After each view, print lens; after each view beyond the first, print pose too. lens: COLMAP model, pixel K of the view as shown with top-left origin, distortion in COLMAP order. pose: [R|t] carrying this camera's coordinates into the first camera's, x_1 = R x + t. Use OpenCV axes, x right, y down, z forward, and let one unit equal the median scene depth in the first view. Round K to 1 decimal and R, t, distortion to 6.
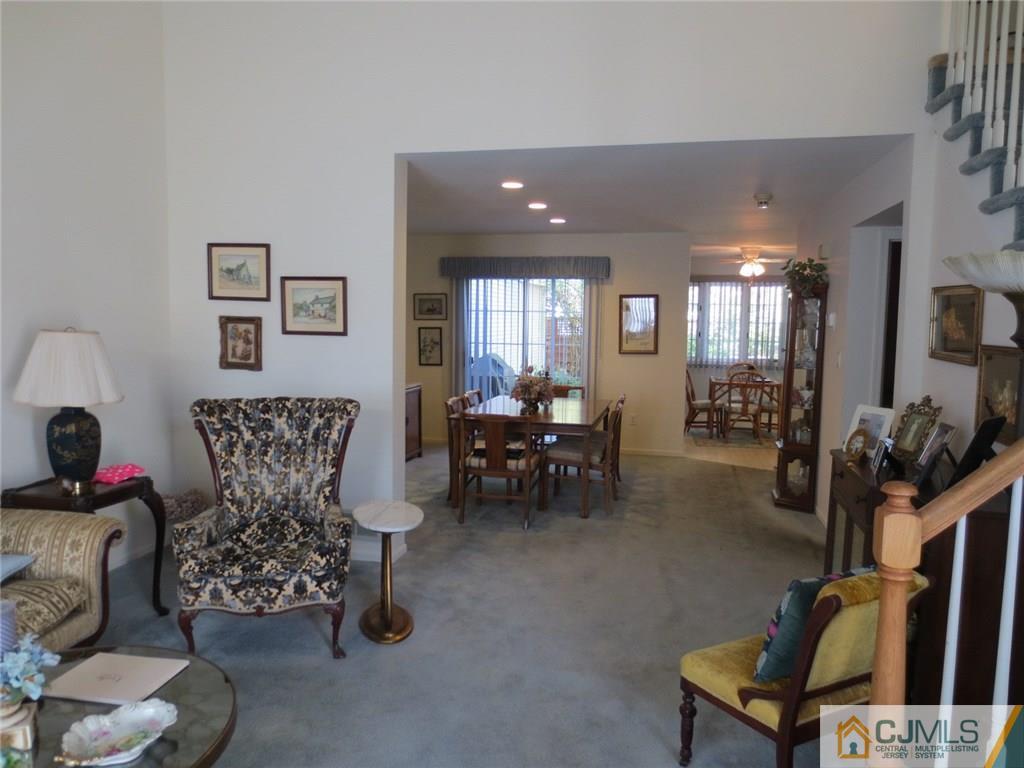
lens RADIAL K [[726.2, 0, 511.3], [0, 726.2, 384.4], [0, 0, 1]] dist [-0.040915, 0.016011]
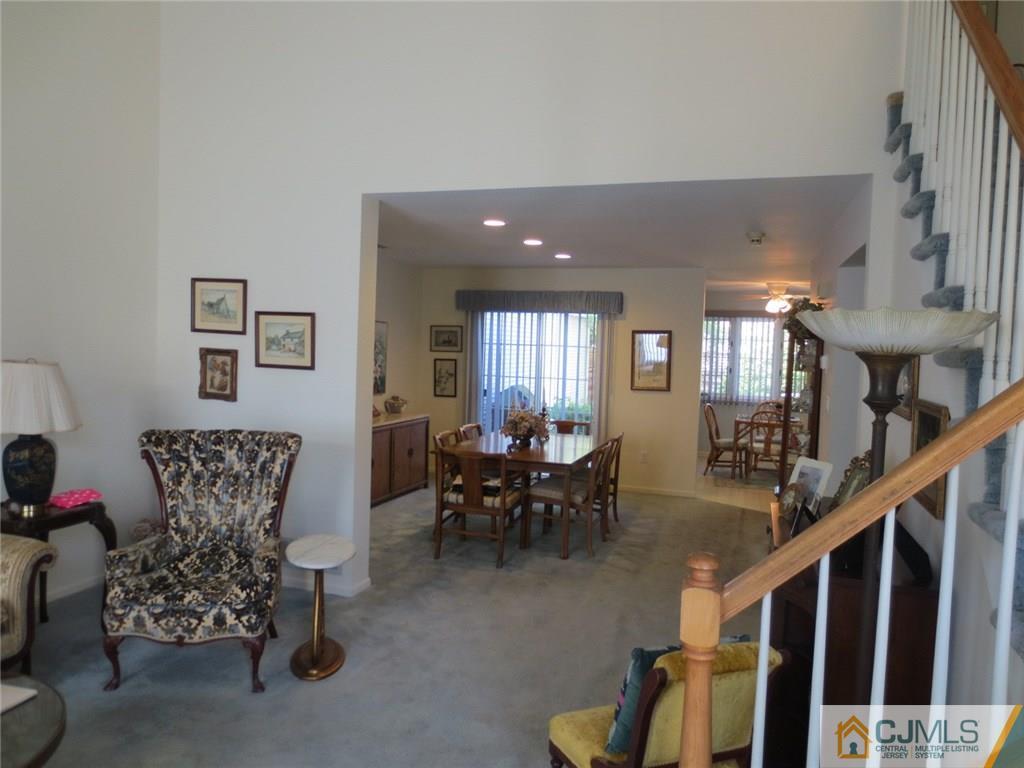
lens RADIAL K [[726.2, 0, 509.8], [0, 726.2, 380.3], [0, 0, 1]] dist [-0.040915, 0.016011]
pose [[0.995311, 0.023171, -0.093908, 0.145632], [-0.027262, 0.998724, -0.042519, -0.016906], [0.092803, 0.044880, 0.994673, 0.010421]]
